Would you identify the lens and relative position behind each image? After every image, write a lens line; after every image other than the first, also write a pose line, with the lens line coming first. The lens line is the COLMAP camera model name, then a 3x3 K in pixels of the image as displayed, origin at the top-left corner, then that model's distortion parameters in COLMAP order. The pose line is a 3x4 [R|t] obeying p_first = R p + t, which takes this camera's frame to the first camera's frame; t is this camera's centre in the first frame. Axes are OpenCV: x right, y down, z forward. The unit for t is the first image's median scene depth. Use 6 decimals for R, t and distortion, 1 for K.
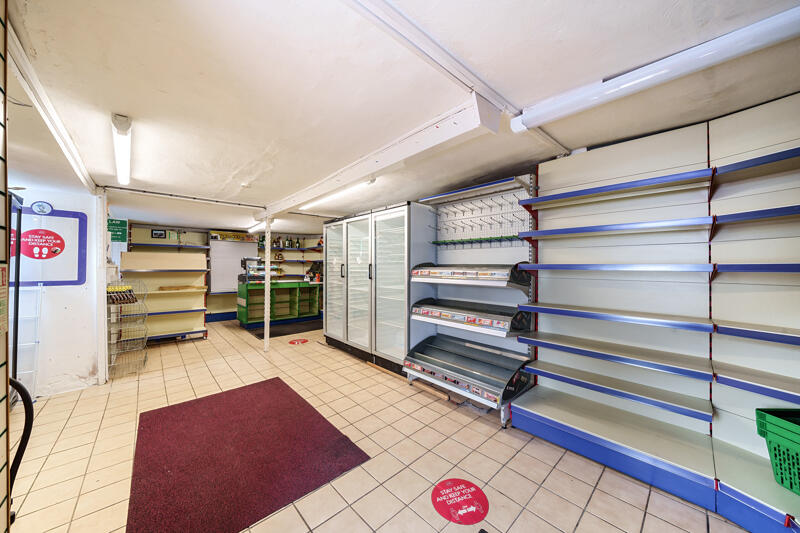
lens RADIAL K [[279.0, 0, 399.8], [0, 279.0, 269.2], [0, 0, 1]] dist [-0.011154, -0.000245]
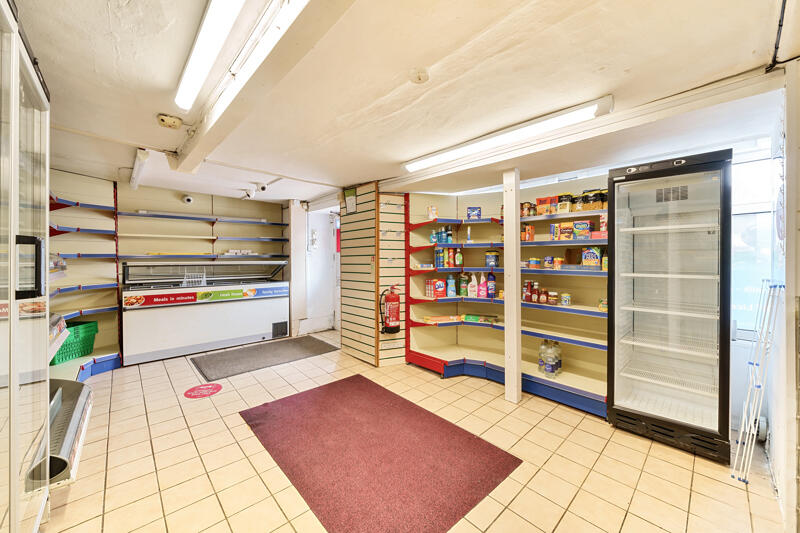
lens RADIAL K [[307.5, 0, 400.1], [0, 307.5, 261.3], [0, 0, 1]] dist [0.000709, 0.000025]
pose [[-0.999996, -0.002860, 0.000205, -0.872510], [-0.002860, 0.999996, 0.000257, 0.013513], [-0.000205, 0.000256, -1.000000, 2.516868]]
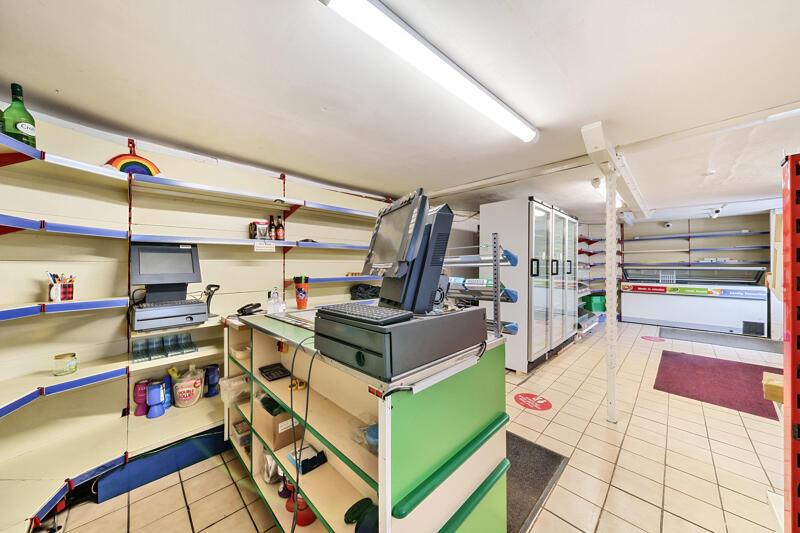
lens RADIAL K [[279.0, 0, 399.9], [0, 279.0, 264.1], [0, 0, 1]] dist [-0.011154, -0.000245]
pose [[-0.029627, -0.003471, 0.999555, -1.974759], [-0.006652, 0.999973, 0.003275, 0.002011], [-0.999539, -0.006552, -0.029649, 3.131126]]
